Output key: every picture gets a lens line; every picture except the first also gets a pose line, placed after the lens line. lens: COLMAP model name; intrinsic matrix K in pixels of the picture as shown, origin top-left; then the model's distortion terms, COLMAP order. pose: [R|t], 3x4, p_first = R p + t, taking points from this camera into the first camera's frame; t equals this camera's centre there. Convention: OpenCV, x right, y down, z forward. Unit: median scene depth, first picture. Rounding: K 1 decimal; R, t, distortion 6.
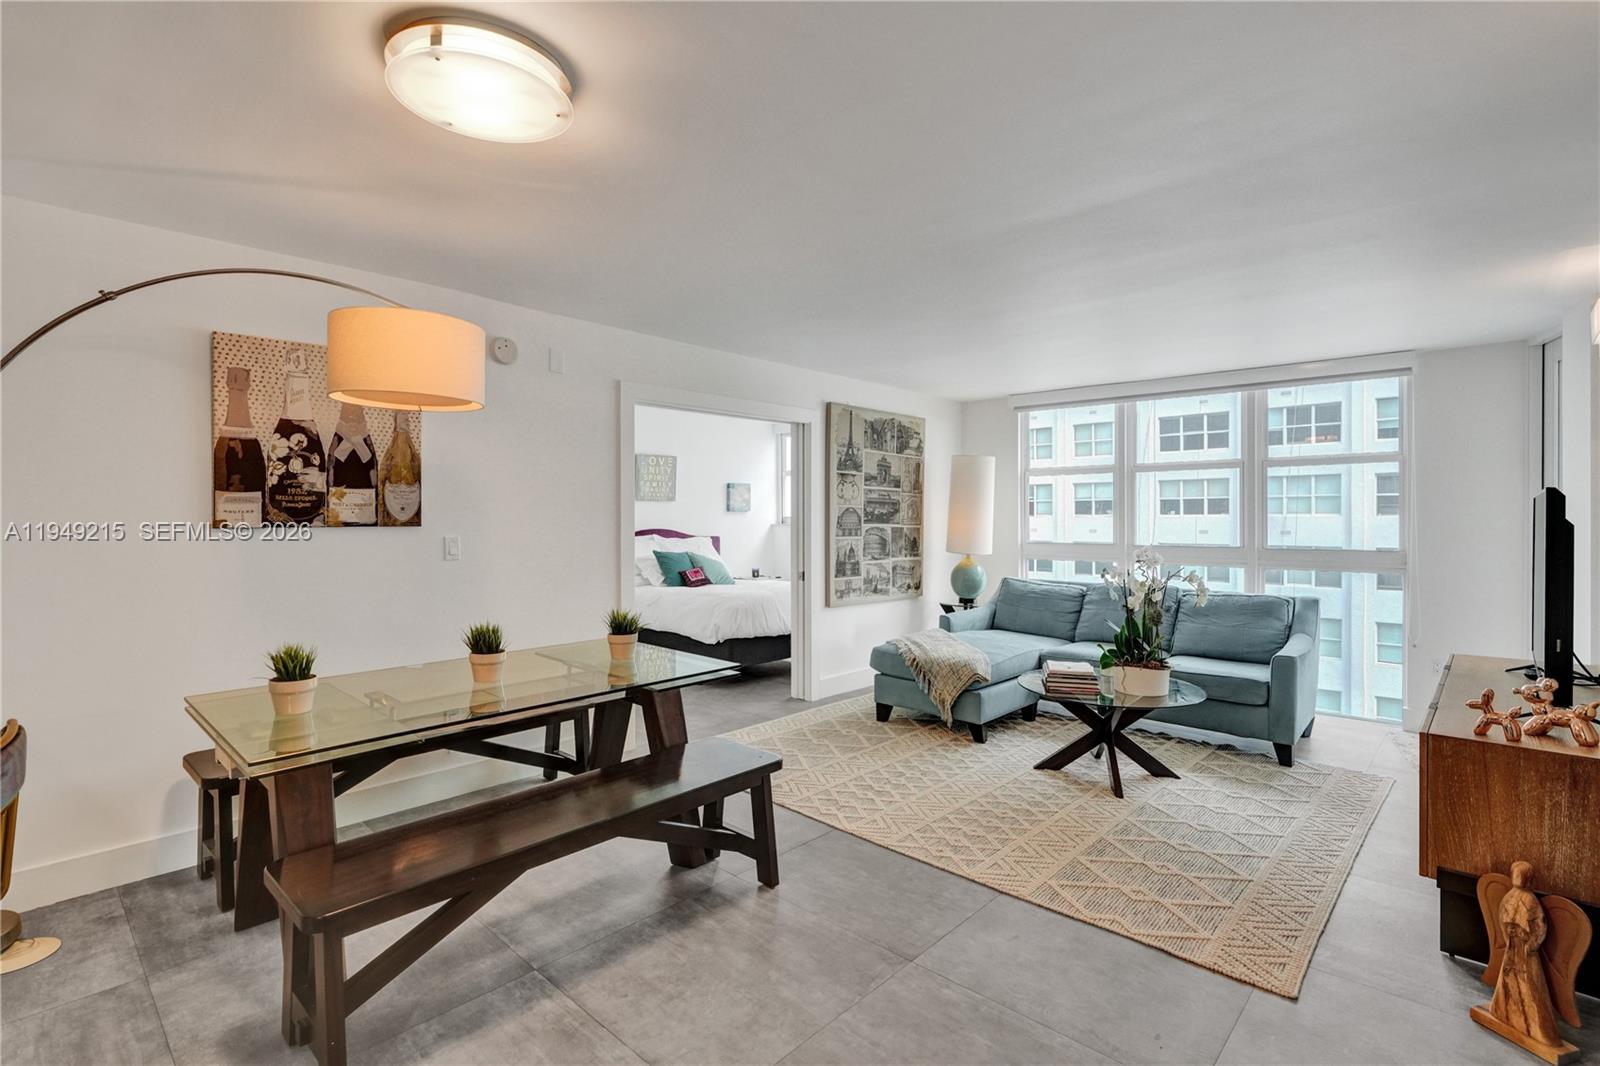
lens RADIAL K [[749.0, 0, 804.9], [0, 749.0, 523.5], [0, 0, 1]] dist [-0.000879, 0.000262]
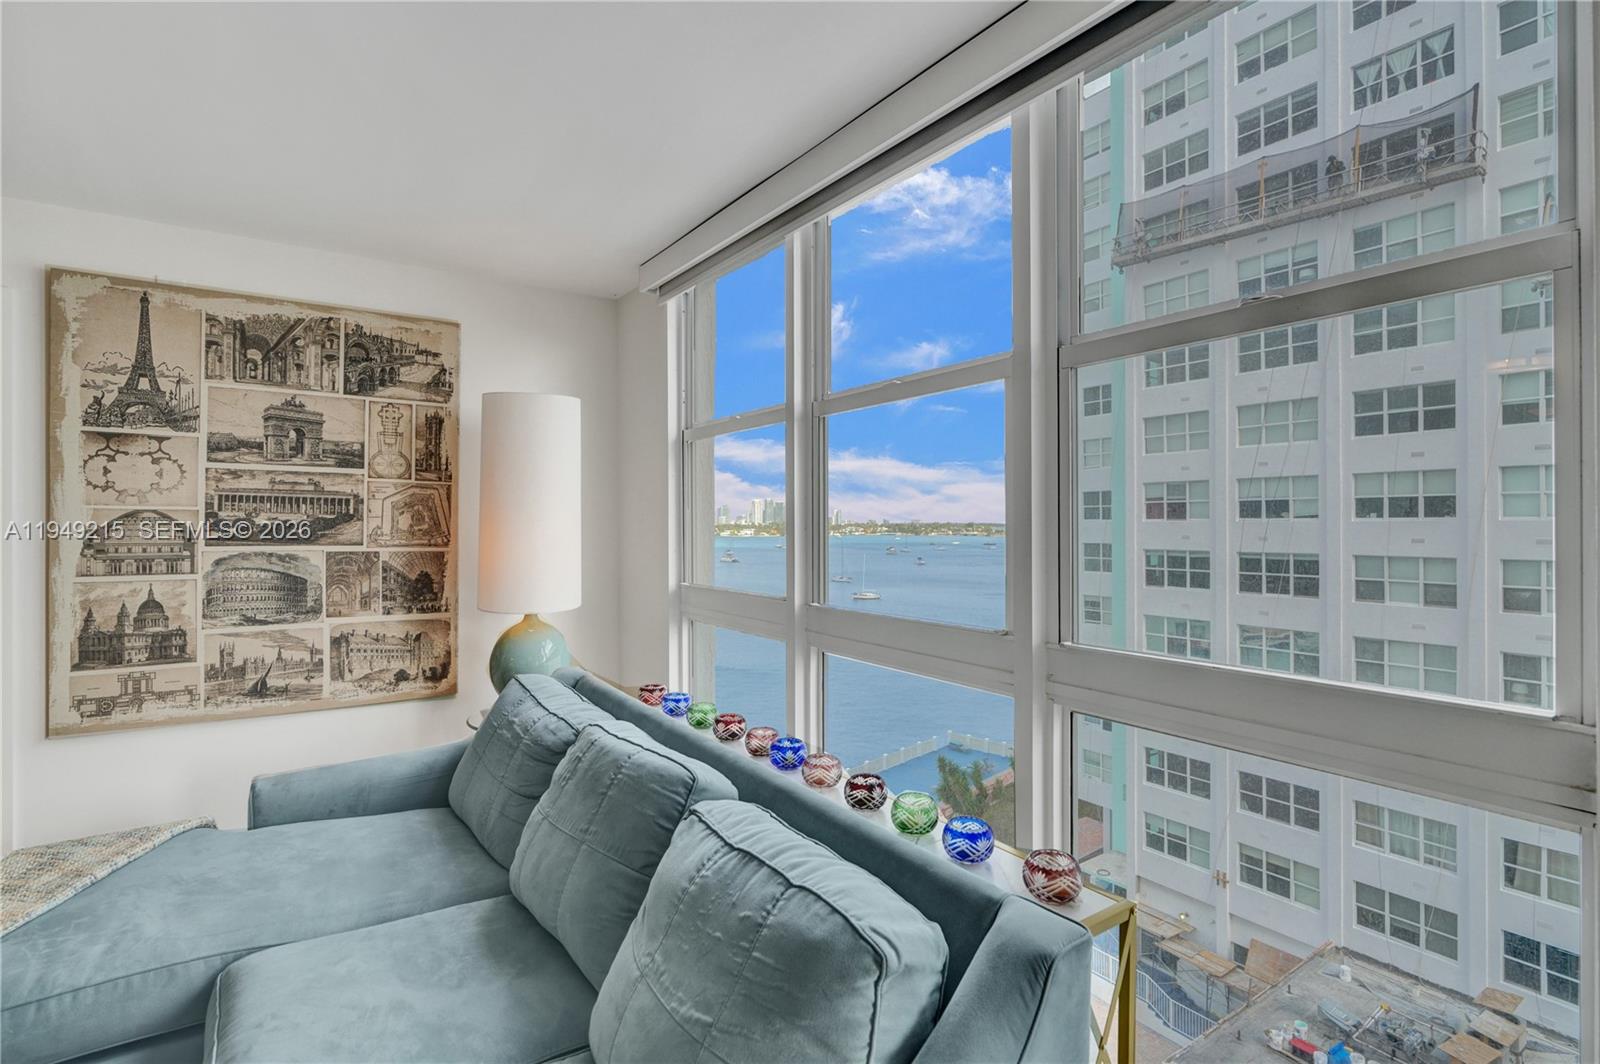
lens RADIAL K [[772.2, 0, 802.2], [0, 772.2, 523.0], [0, 0, 1]] dist [-0.000850, 0.000434]
pose [[0.977001, -0.001590, -0.213229, 0.537448], [0.000232, 0.999980, -0.006396, -0.010712], [0.213234, 0.006199, 0.976981, 0.631922]]
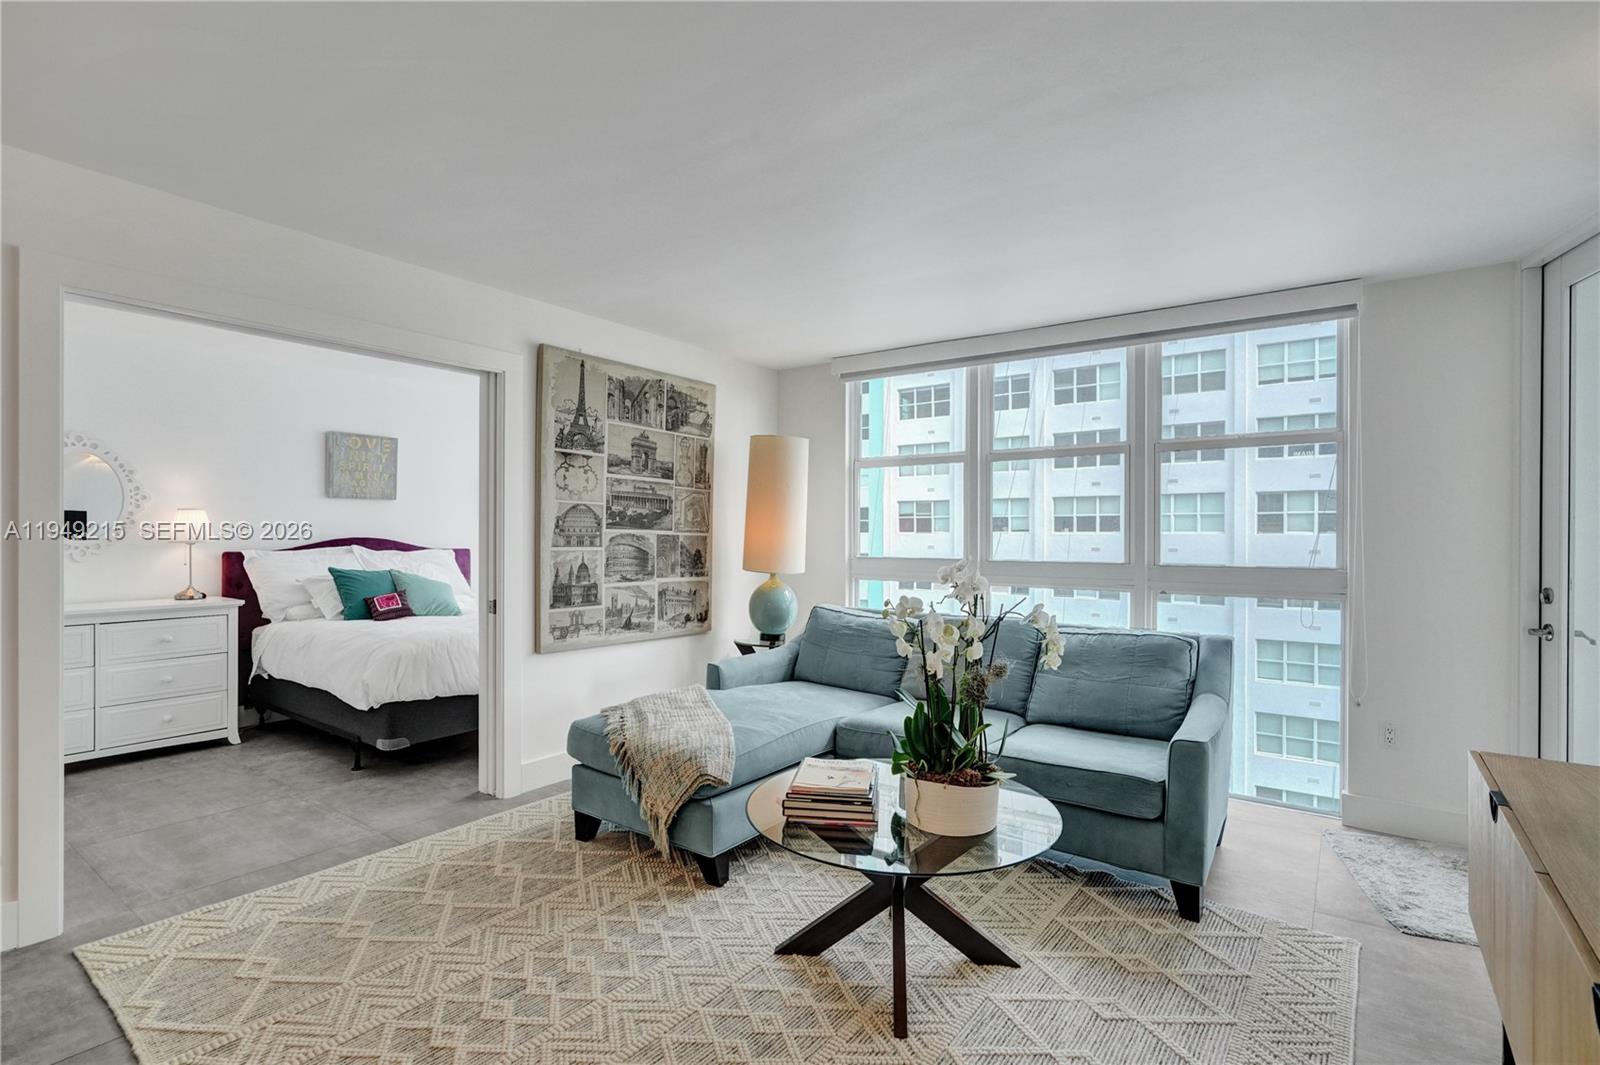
lens RADIAL K [[754.2, 0, 804.8], [0, 754.2, 539.4], [0, 0, 1]] dist [-0.002336, 0.000220]
pose [[0.993023, 0.004693, 0.117824, 0.180313], [-0.004419, 0.999987, -0.002586, 0.011206], [-0.117834, 0.002047, 0.993031, 0.299825]]
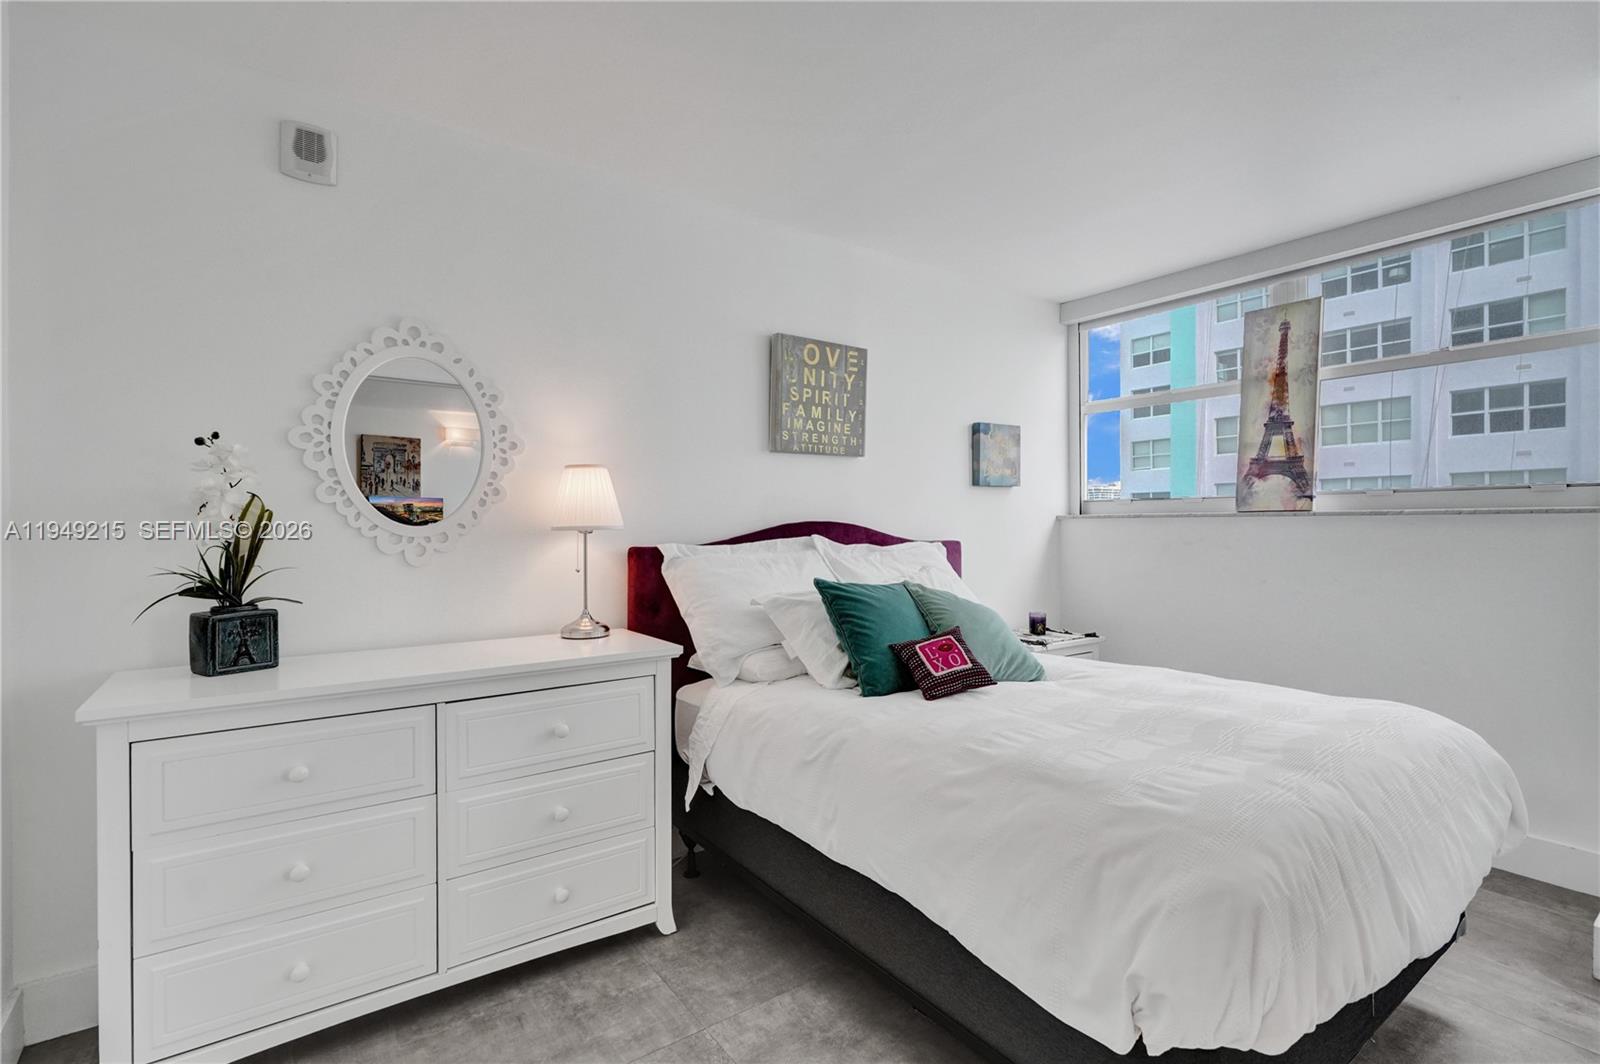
lens RADIAL K [[737.6, 0, 800.0], [0, 737.6, 532.0], [0, 0, 1]] dist [-0.000638, 0.000036]
pose [[0.979708, 0.002317, -0.200415, -0.165906], [-0.002046, 0.999997, 0.001558, 0.015656], [0.200418, -0.001117, 0.979710, 0.780013]]
